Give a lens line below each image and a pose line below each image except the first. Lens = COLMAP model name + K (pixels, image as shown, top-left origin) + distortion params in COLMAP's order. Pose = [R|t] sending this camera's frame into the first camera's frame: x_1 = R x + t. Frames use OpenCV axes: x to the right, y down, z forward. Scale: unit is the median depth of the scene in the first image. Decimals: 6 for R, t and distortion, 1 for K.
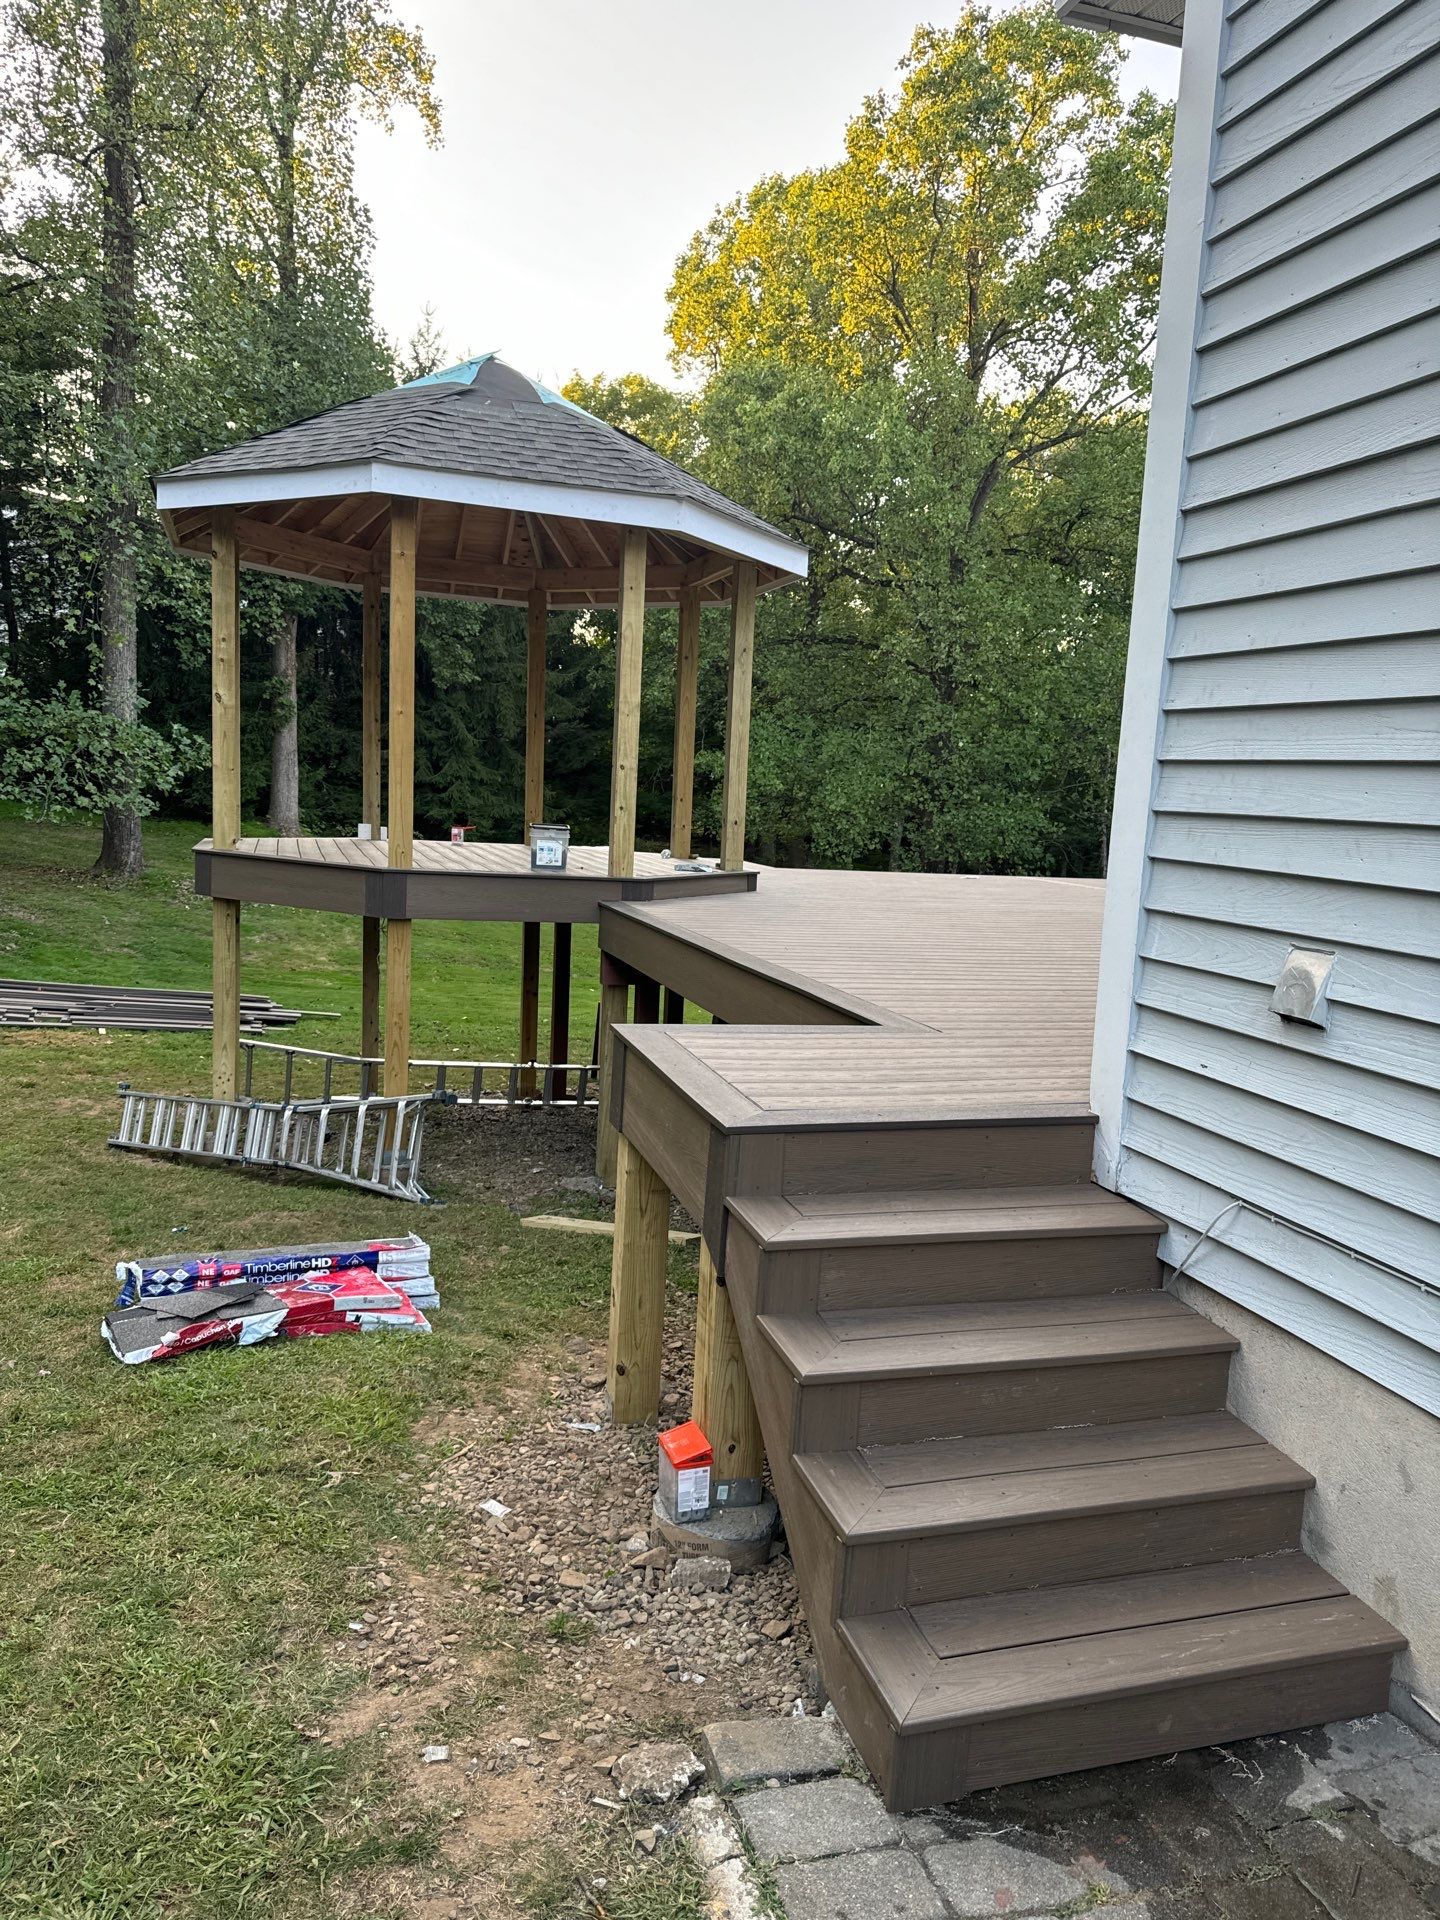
lens RADIAL K [[1371.5, 0, 732.9], [0, 1371.5, 957.2], [0, 0, 1]] dist [0.037452, -0.052106]
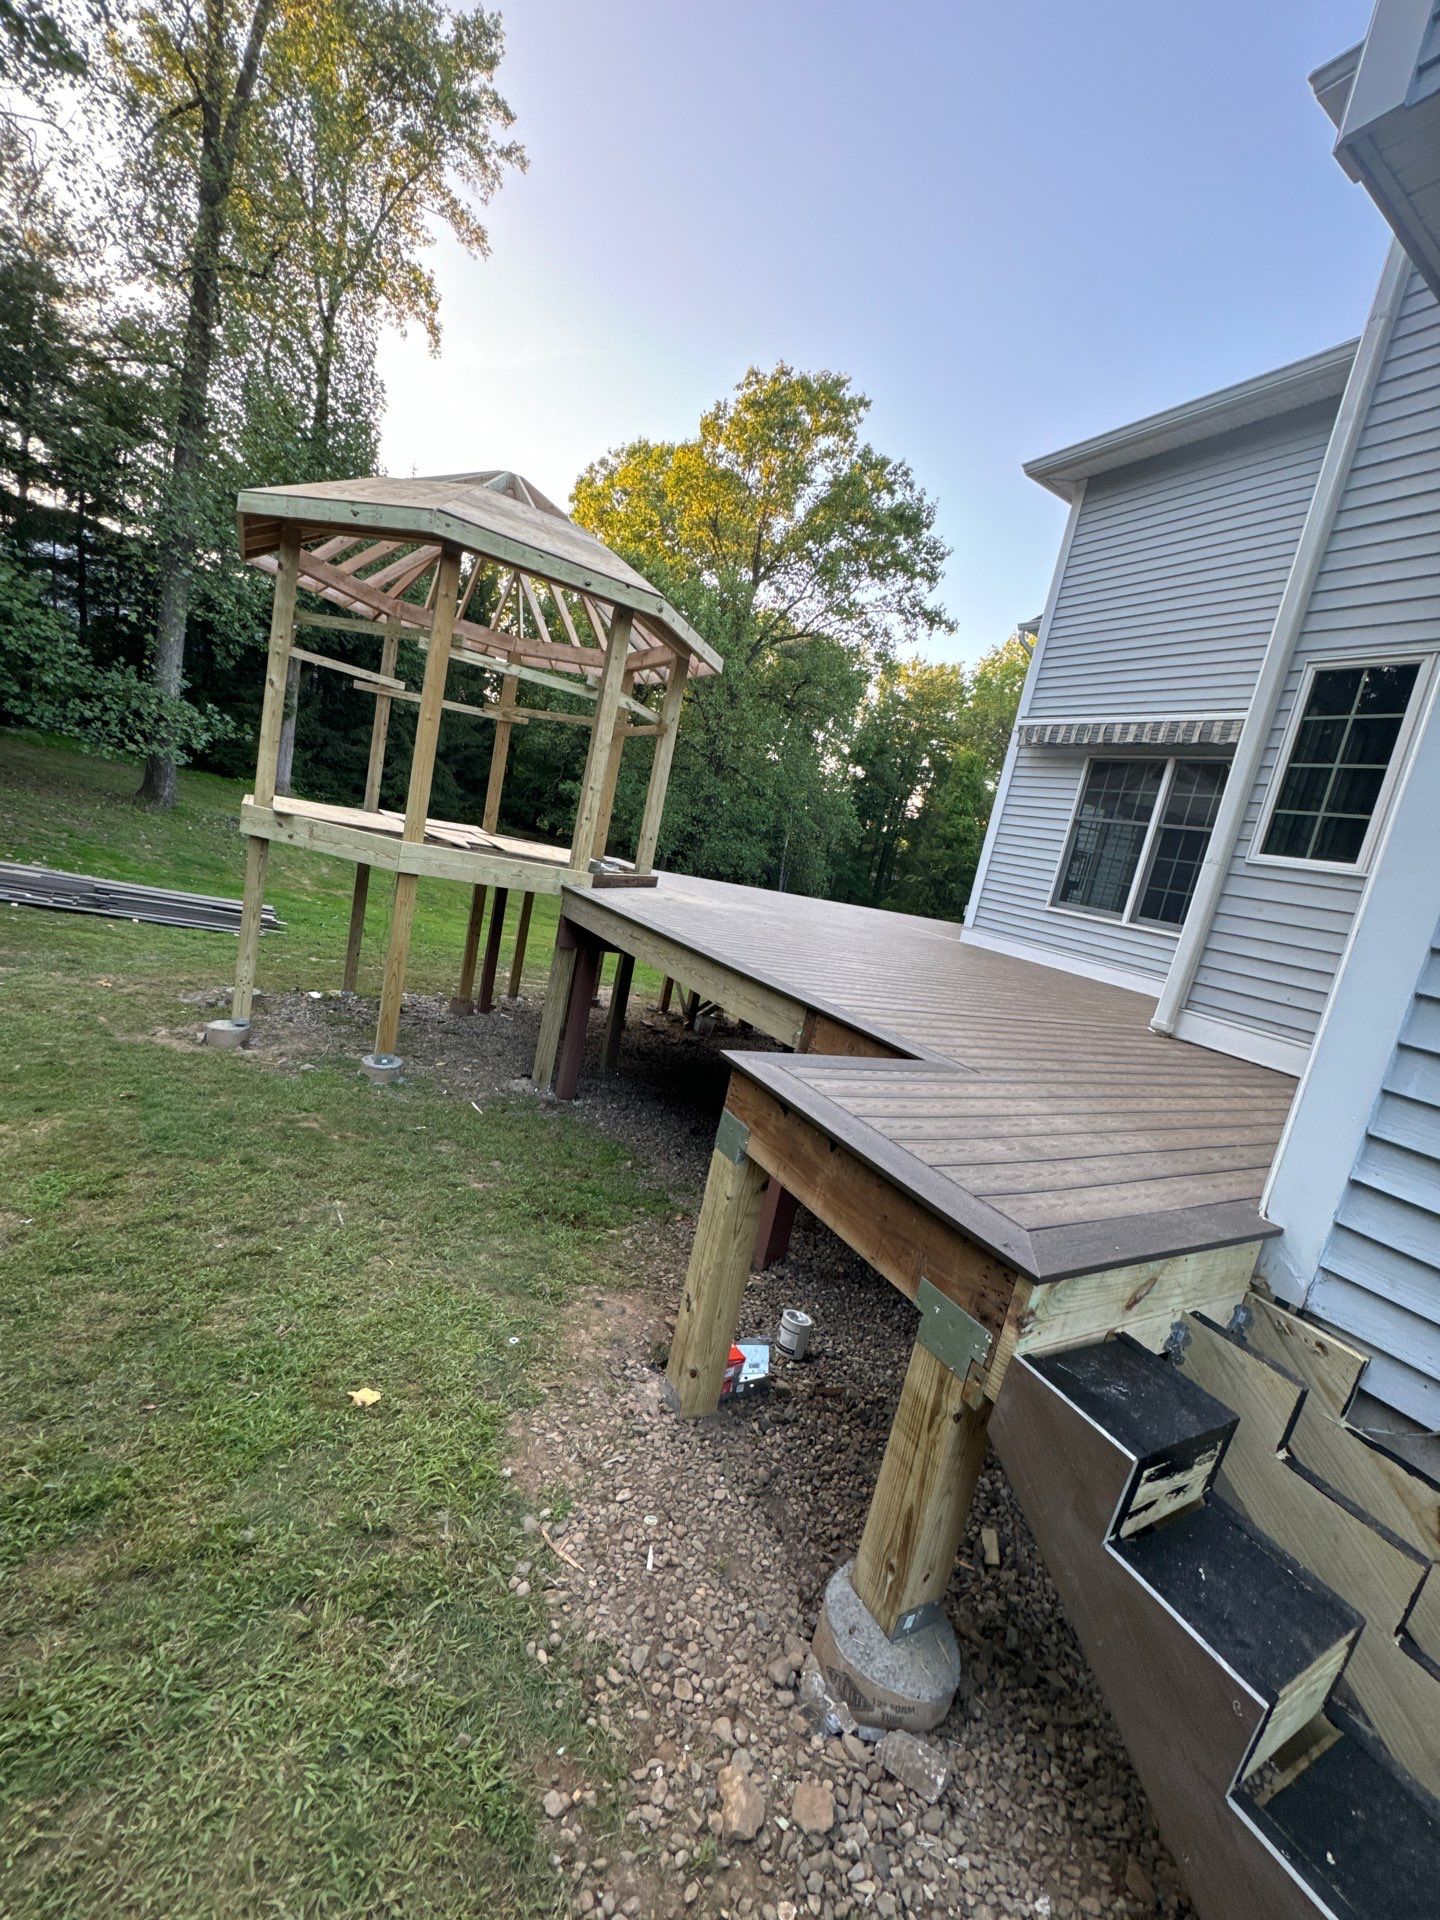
lens RADIAL K [[767.9, 0, 730.3], [0, 767.9, 960.6], [0, 0, 1]] dist [0.000343, -0.005073]
pose [[0.964520, 0.110273, 0.239876, -0.031544], [-0.124622, 0.991163, 0.045446, -0.006282], [-0.232744, -0.073728, 0.969739, 0.059710]]
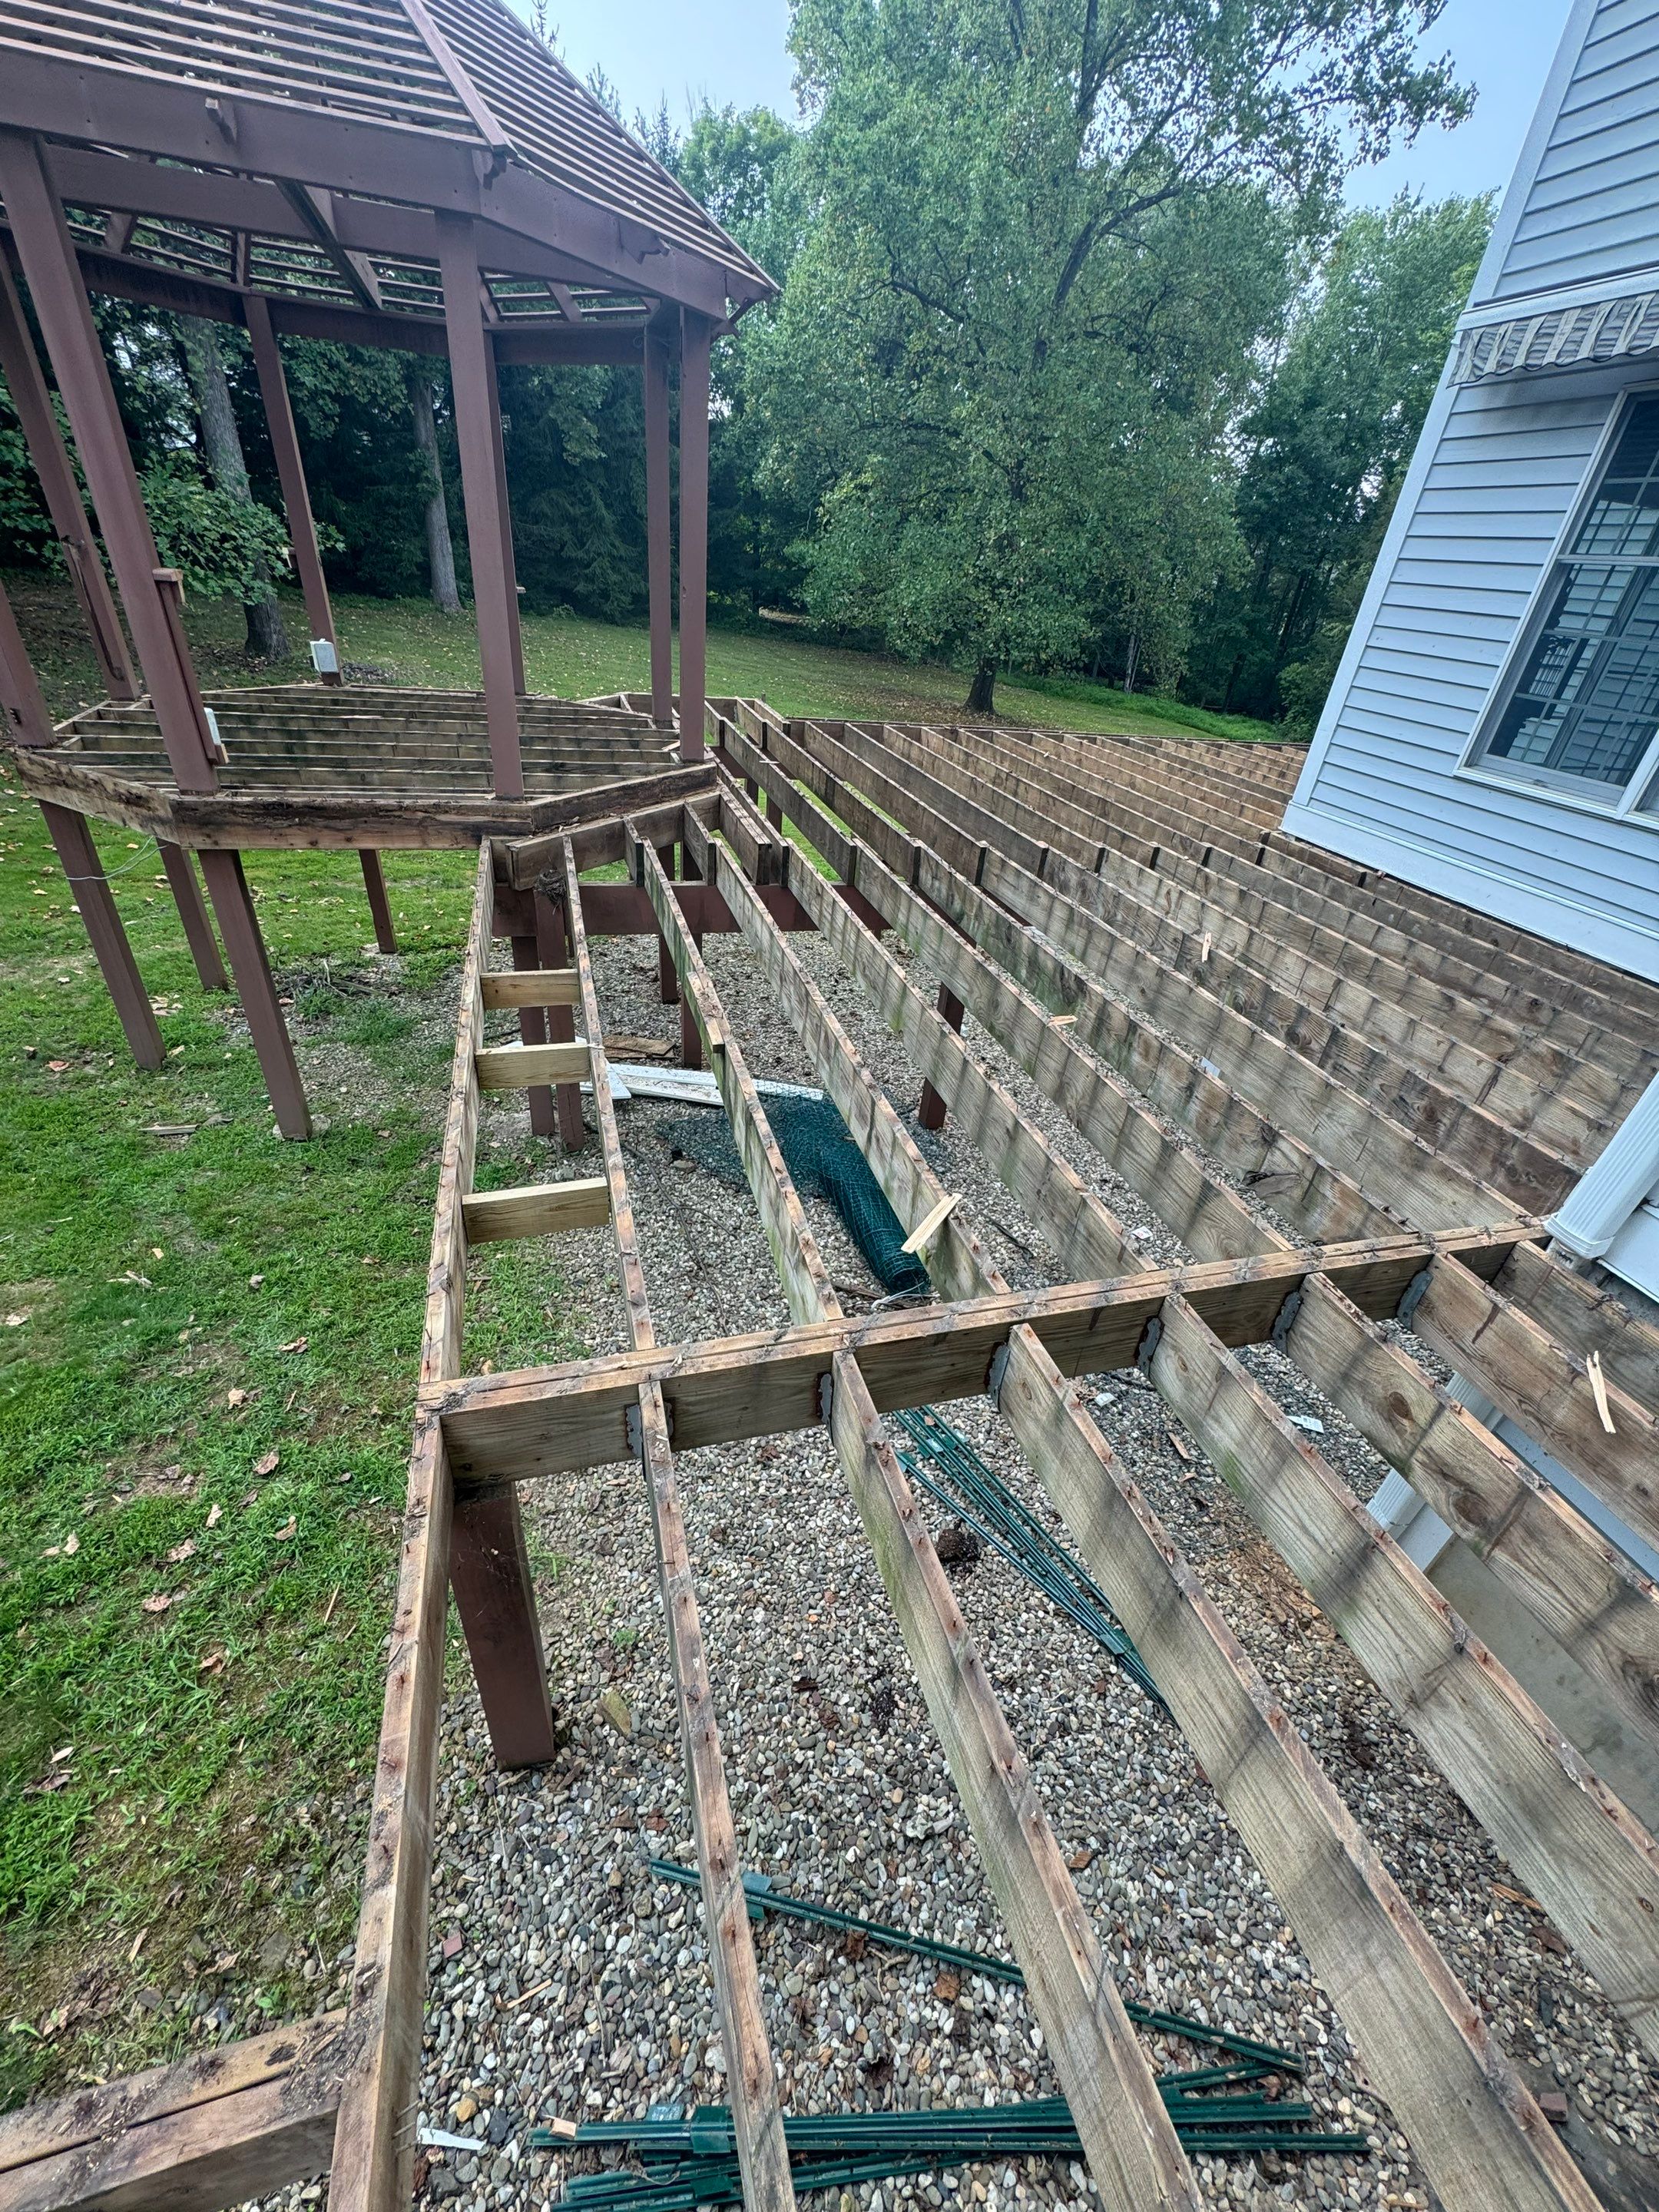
lens RADIAL K [[885.8, 0, 836.6], [0, 885.8, 1117.0], [0, 0, 1]] dist [-0.012079, 0.002454]
pose [[0.999050, 0.043570, 0.000486, 0.031881], [-0.039562, 0.902374, 0.429133, -0.033347], [0.018259, -0.428745, 0.903241, 0.128613]]
